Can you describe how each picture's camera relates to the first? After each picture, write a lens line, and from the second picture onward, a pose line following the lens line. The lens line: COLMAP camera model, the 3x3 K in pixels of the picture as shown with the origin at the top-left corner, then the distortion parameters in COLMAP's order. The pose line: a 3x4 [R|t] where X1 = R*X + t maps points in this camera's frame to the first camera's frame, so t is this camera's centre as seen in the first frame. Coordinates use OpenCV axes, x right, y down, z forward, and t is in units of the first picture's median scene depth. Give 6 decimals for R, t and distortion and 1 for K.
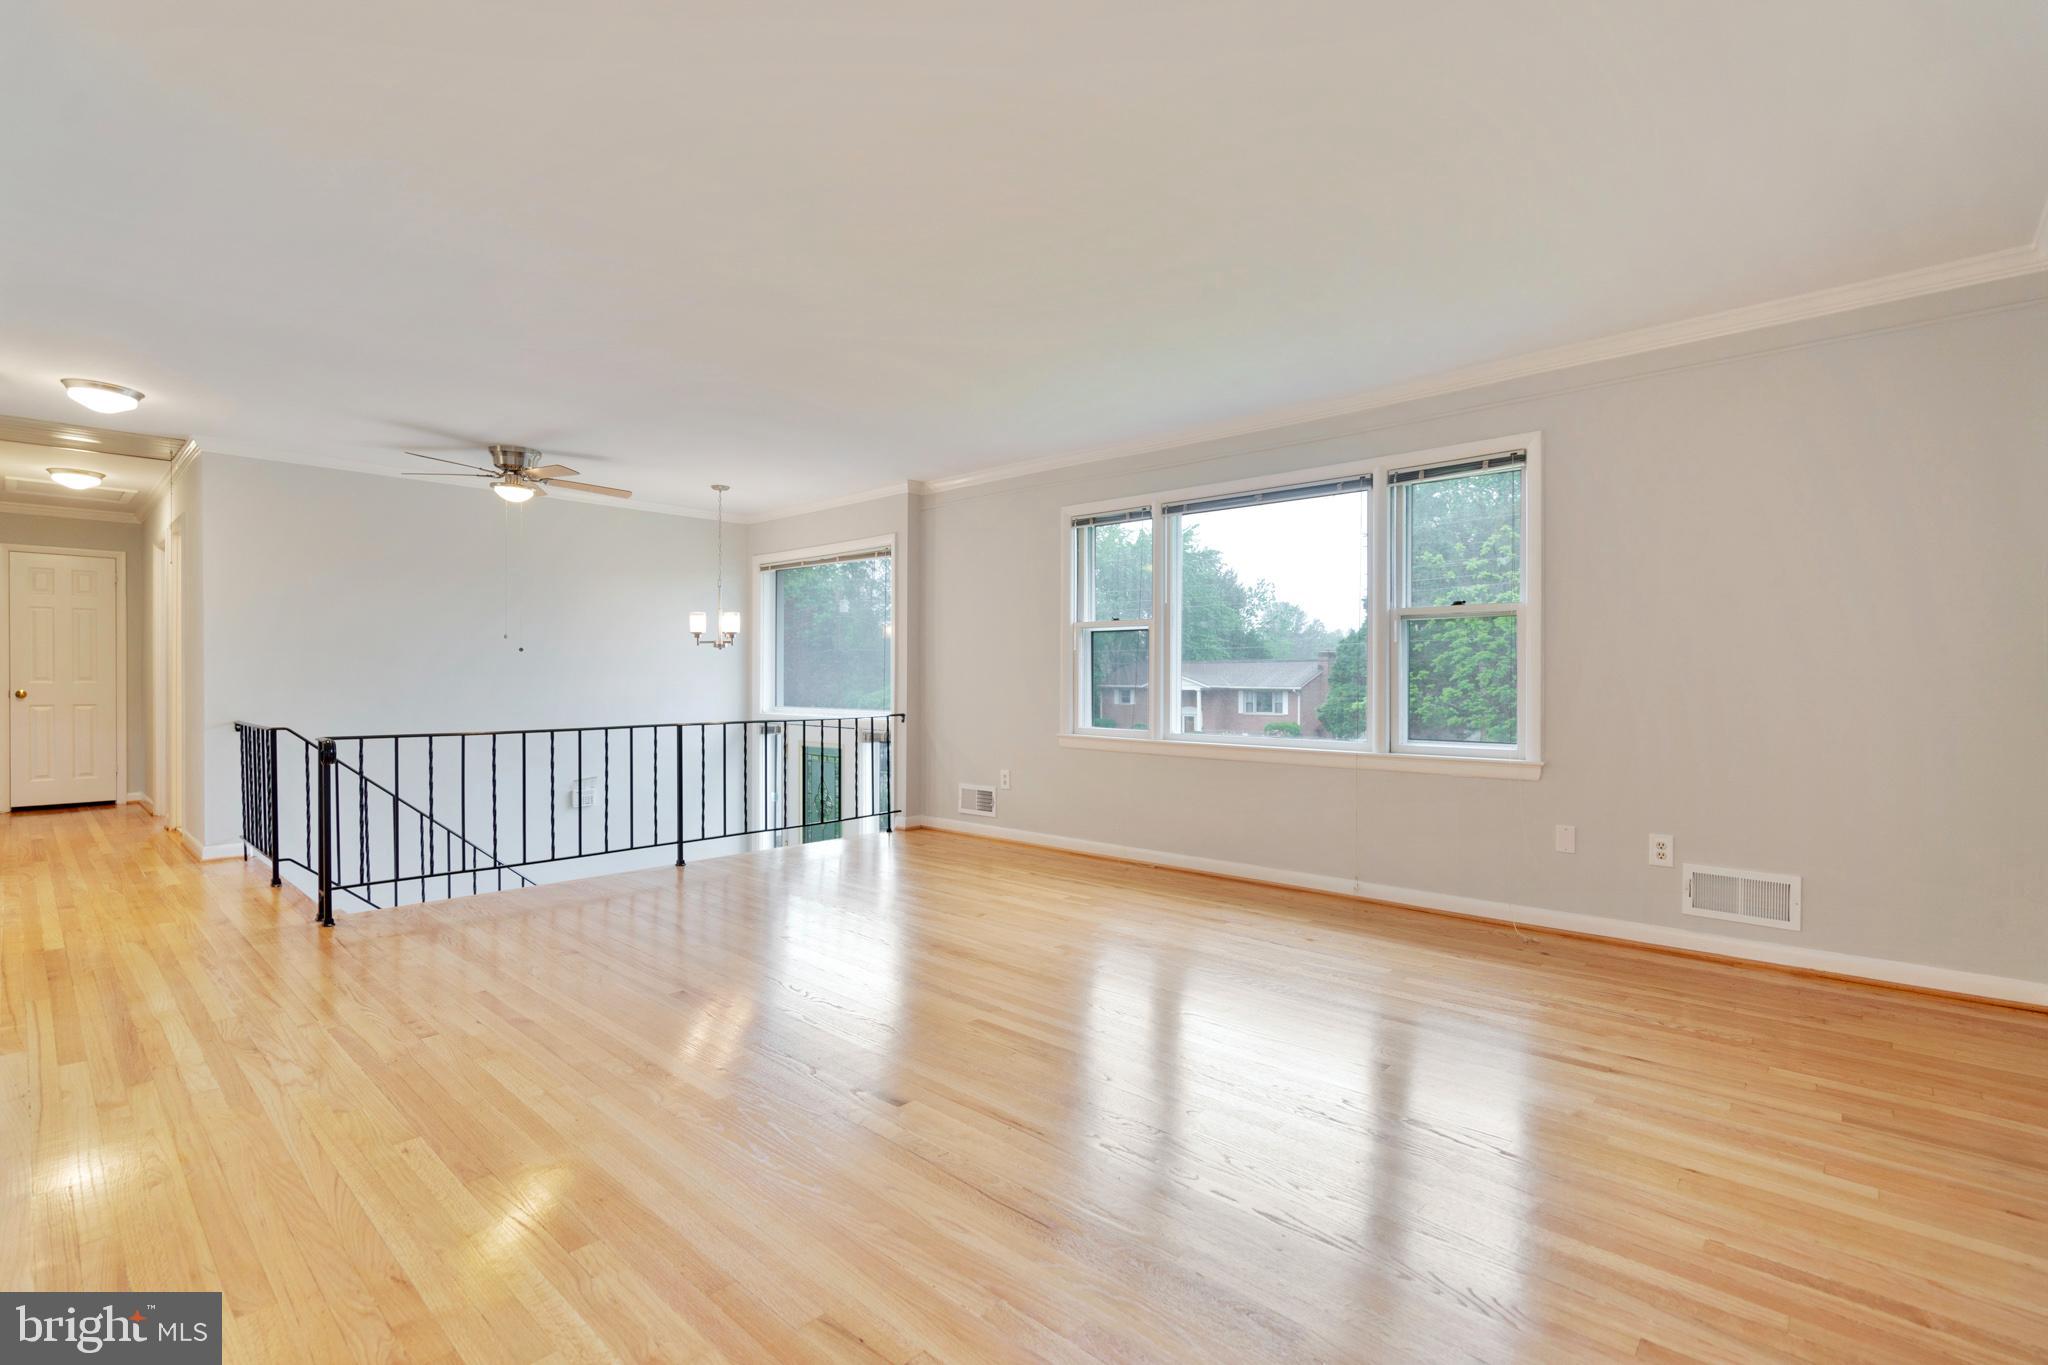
lens RADIAL K [[939.9, 0, 1022.5], [0, 939.9, 678.7], [0, 0, 1]] dist [-0.010507, 0.001470]
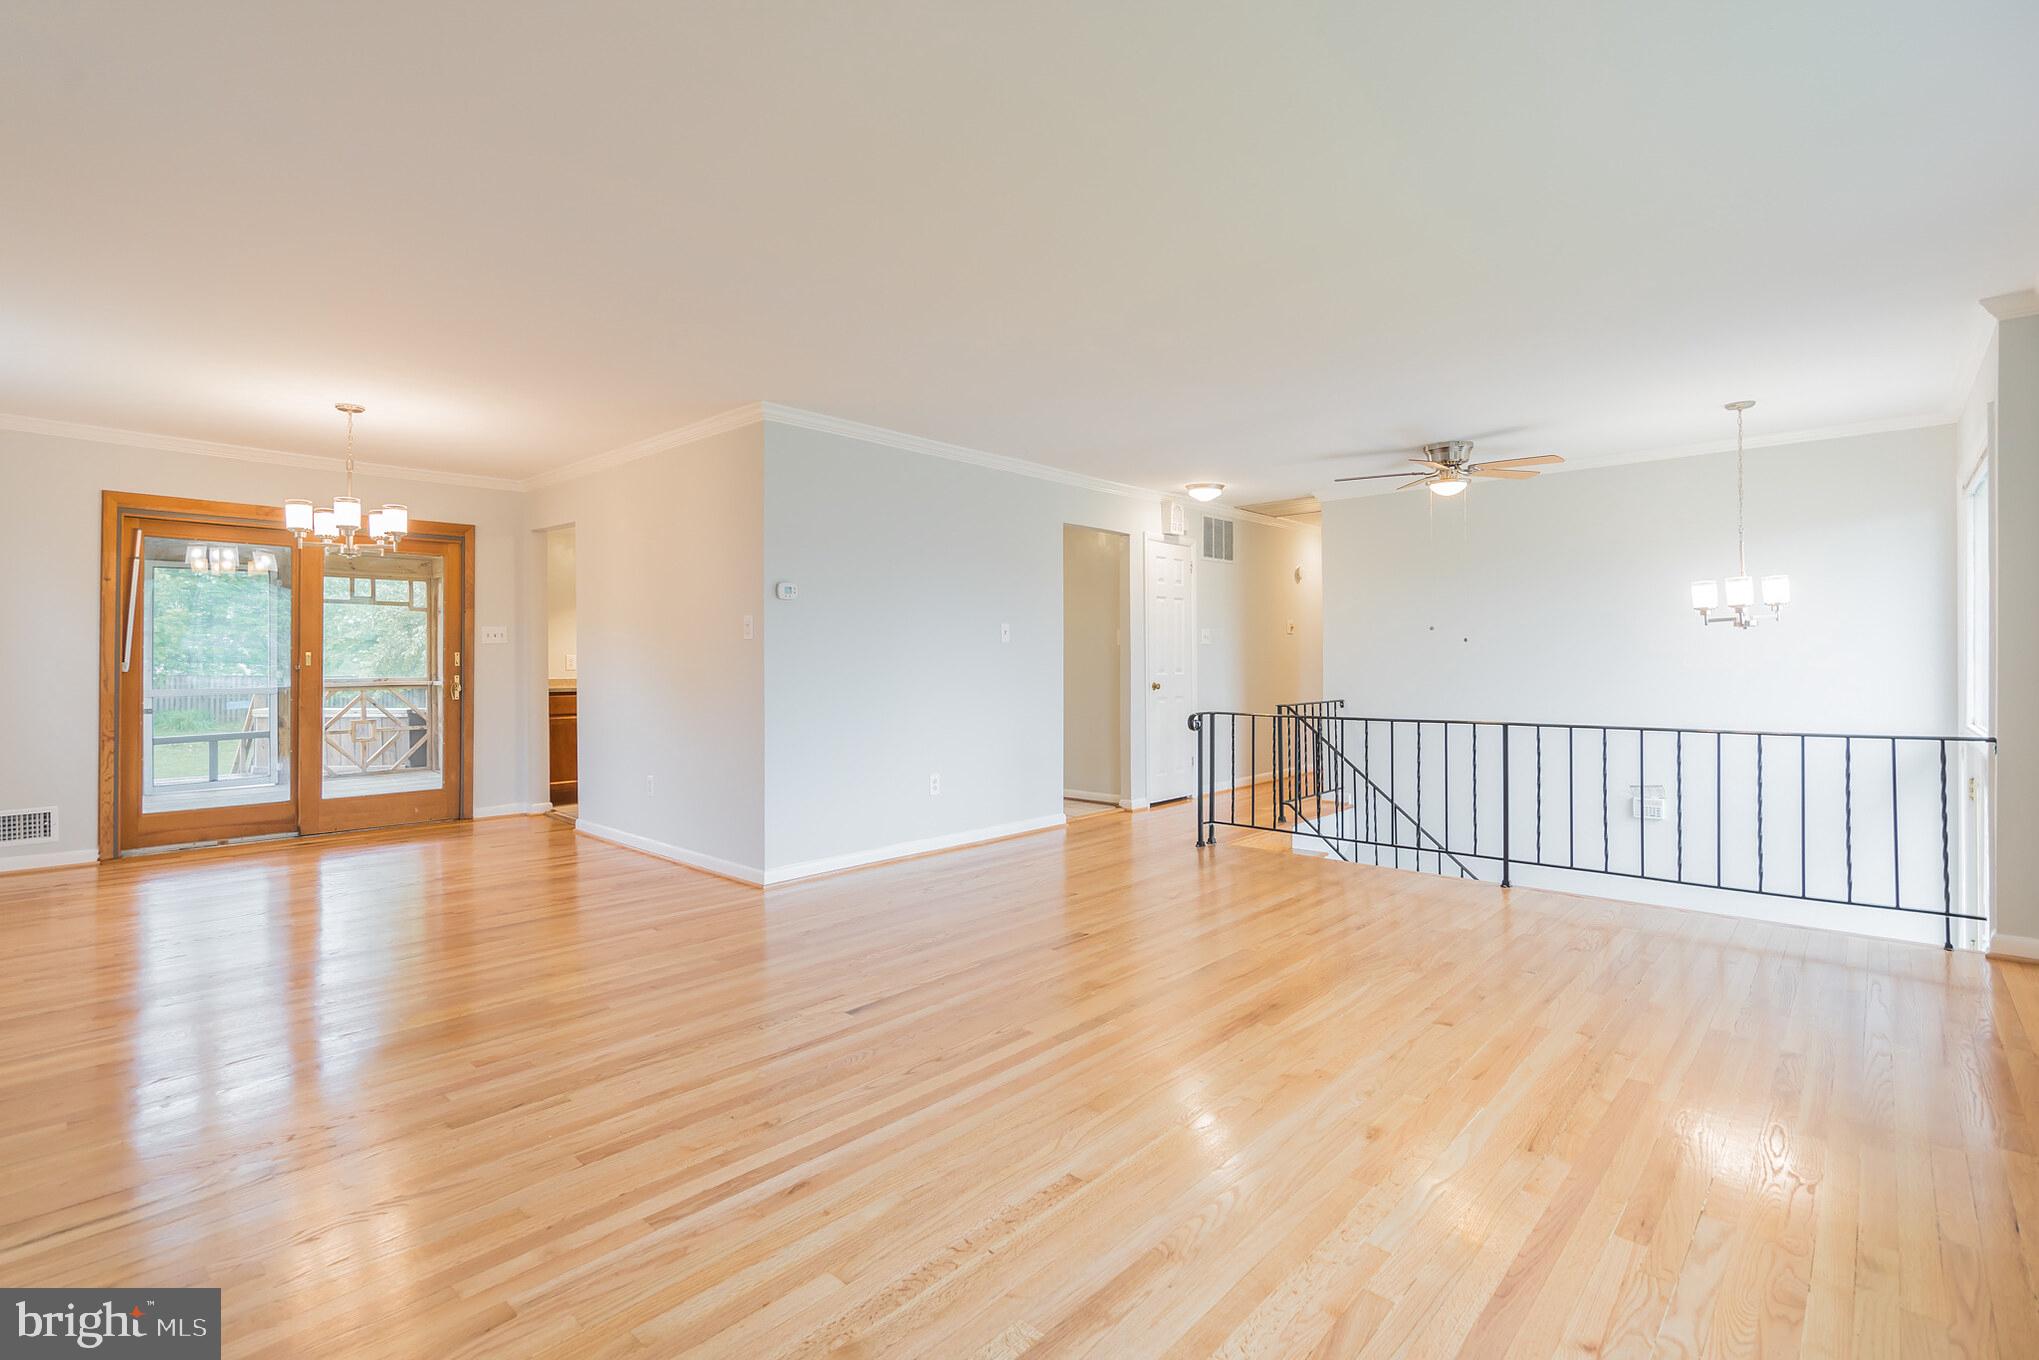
lens RADIAL K [[932.6, 0, 984.7], [0, 932.6, 652.5], [0, 0, 1]] dist [-0.009435, 0.001472]
pose [[-0.027124, -0.015625, -0.999510, 0.484948], [0.005128, 0.999862, -0.015770, -0.005166], [0.999619, -0.005553, -0.027041, 0.523402]]
